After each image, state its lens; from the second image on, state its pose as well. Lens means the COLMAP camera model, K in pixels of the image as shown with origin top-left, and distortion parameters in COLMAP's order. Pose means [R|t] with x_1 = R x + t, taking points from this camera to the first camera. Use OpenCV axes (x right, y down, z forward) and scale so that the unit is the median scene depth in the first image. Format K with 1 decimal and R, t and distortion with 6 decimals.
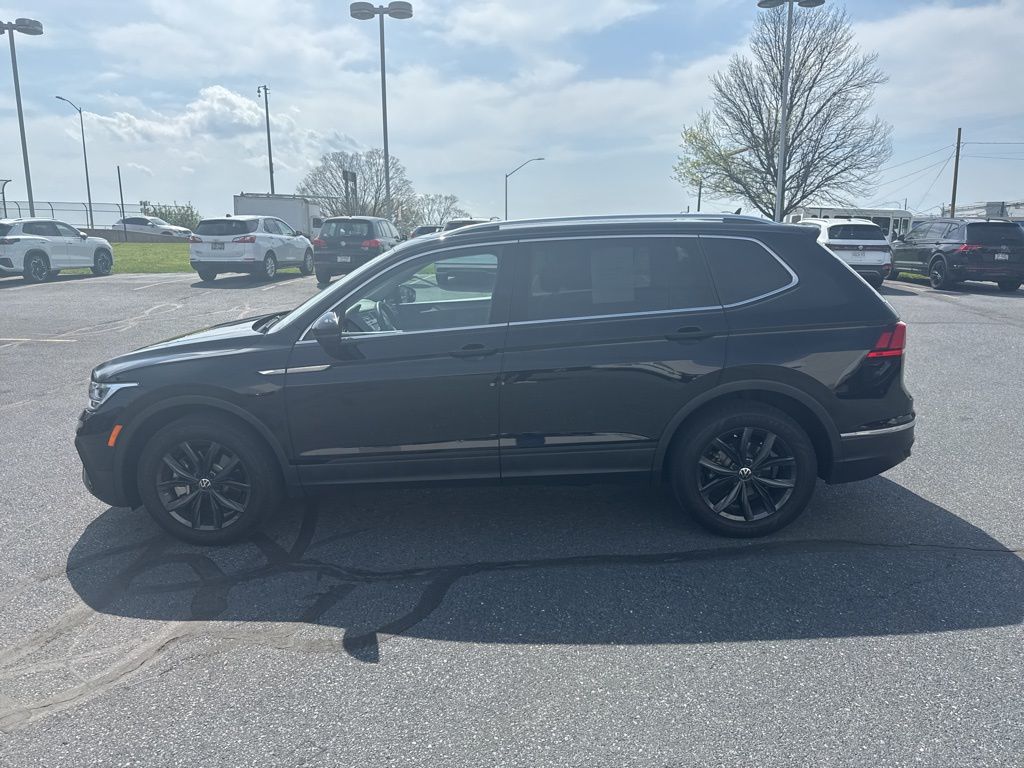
lens RADIAL K [[726.9, 0, 512.0], [0, 726.9, 384.0], [0, 0, 1]] dist [0.033139, -0.044299]
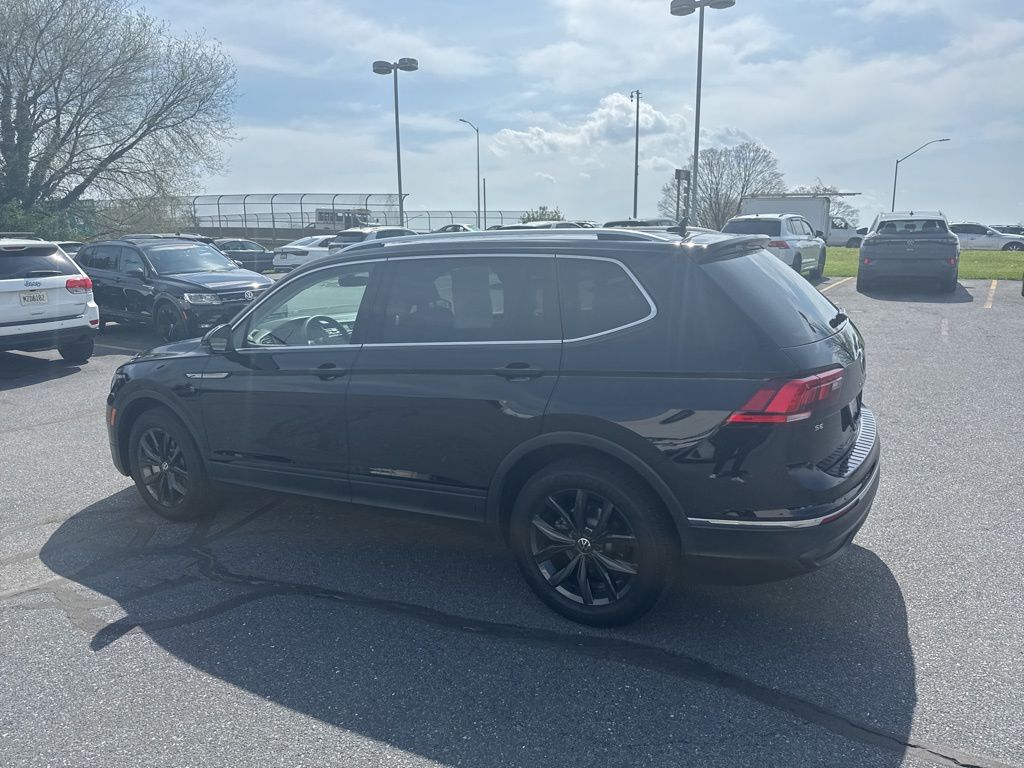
lens RADIAL K [[726.9, 0, 512.0], [0, 726.9, 384.0], [0, 0, 1]] dist [0.033139, -0.044299]
pose [[0.874065, 0.085665, -0.478197, 0.123484], [-0.084065, 0.996152, 0.024797, -0.014076], [0.478481, 0.018526, 0.877902, 0.048115]]
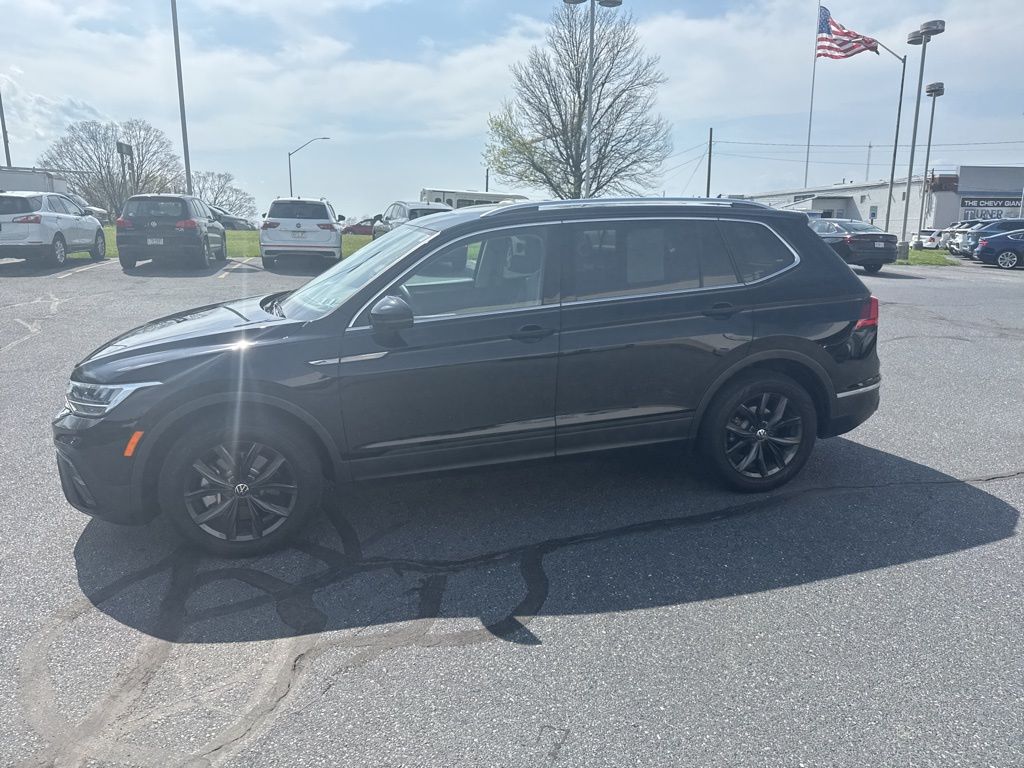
lens RADIAL K [[726.9, 0, 512.0], [0, 726.9, 384.0], [0, 0, 1]] dist [0.033139, -0.044299]
pose [[0.956688, -0.052617, 0.286321, -0.071287], [0.046945, 0.998542, 0.026644, -0.000385], [-0.287306, -0.012049, 0.957763, 0.008551]]
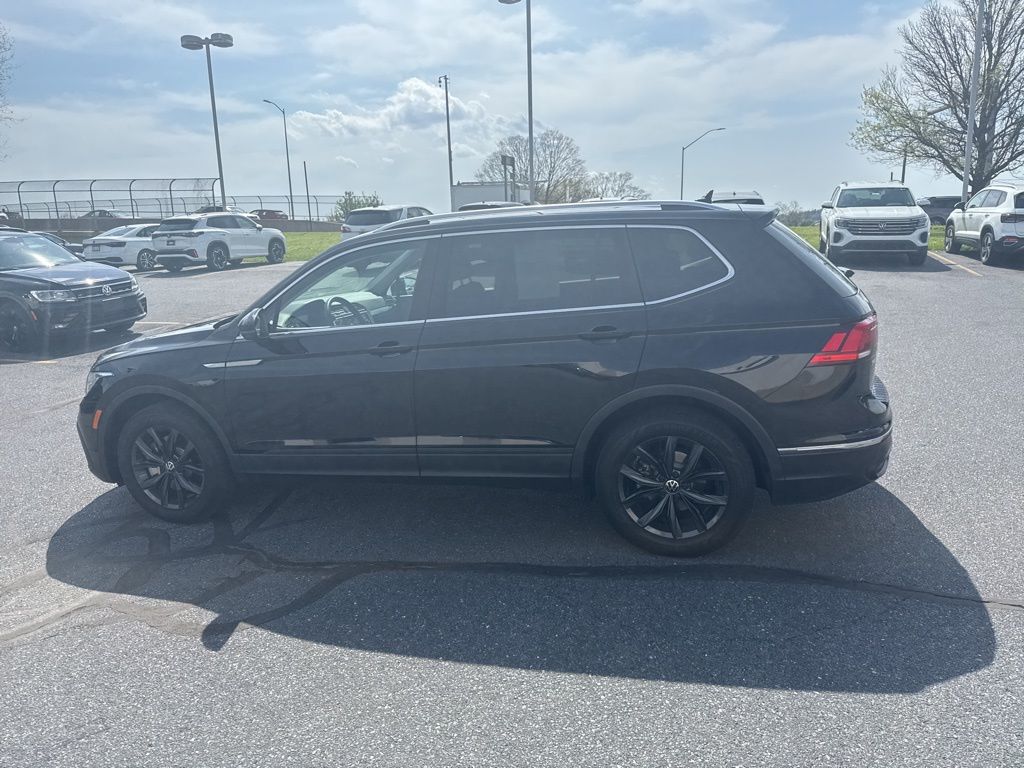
lens RADIAL K [[726.9, 0, 512.0], [0, 726.9, 384.0], [0, 0, 1]] dist [0.033139, -0.044299]
pose [[0.969166, 0.025586, -0.245078, 0.068319], [-0.018832, 0.999377, 0.029862, -0.005665], [0.245689, -0.024326, 0.969043, 0.014646]]
